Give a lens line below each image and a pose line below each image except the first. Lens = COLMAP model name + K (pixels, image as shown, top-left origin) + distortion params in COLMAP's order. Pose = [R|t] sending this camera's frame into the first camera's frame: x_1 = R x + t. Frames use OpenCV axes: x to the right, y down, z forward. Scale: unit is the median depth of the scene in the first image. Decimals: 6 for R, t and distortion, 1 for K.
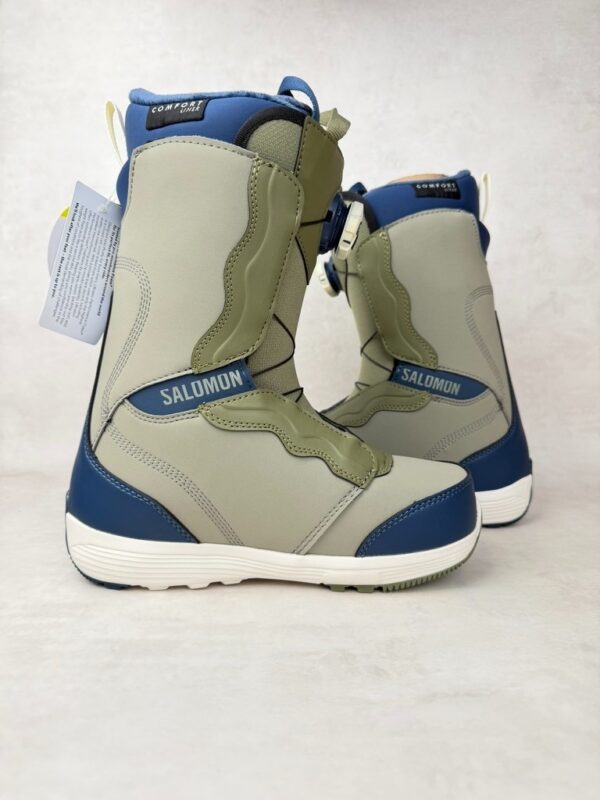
lens RADIAL K [[567.9, 0, 301.1], [0, 567.9, 405.0], [0, 0, 1]] dist [-0.021918, 0.005669]
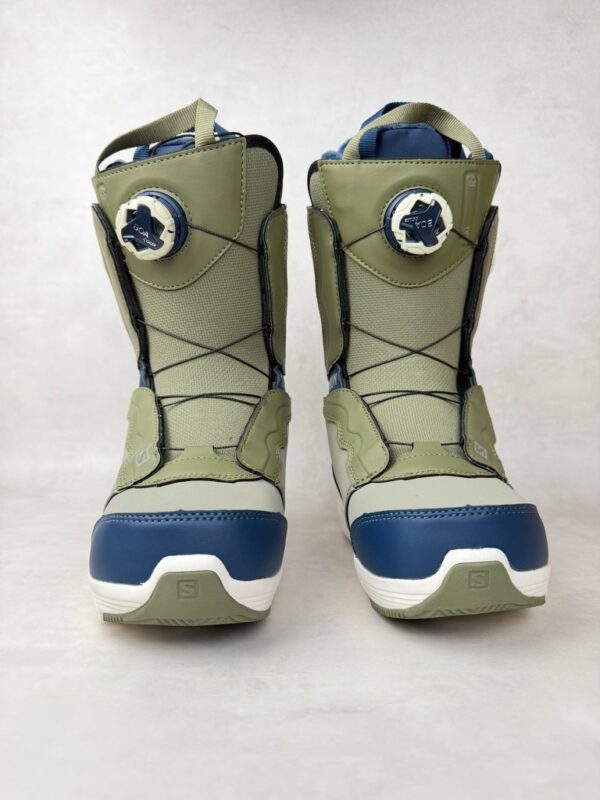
lens RADIAL K [[567.9, 0, 298.6], [0, 567.9, 405.3], [0, 0, 1]] dist [-0.021918, 0.005669]
pose [[0.999392, -0.003766, -0.034649, 0.095528], [0.002544, 0.999375, -0.035247, 0.016116], [0.034760, 0.035137, 0.998778, 0.019037]]
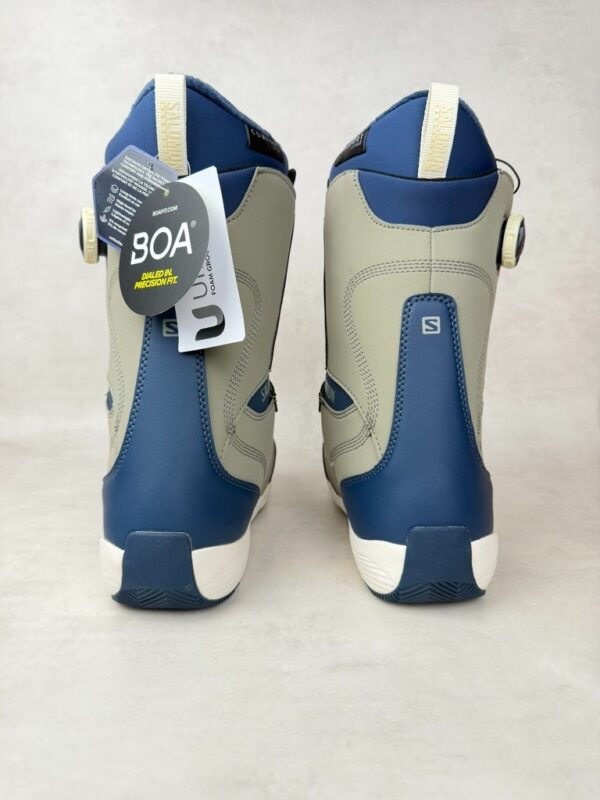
lens RADIAL K [[567.9, 0, 298.1], [0, 567.9, 399.7], [0, 0, 1]] dist [-0.021918, 0.005669]
pose [[0.999900, -0.006642, 0.012525, 0.052220], [0.005392, 0.995241, 0.097297, -0.059989], [-0.013111, -0.097220, 0.995177, -0.049341]]
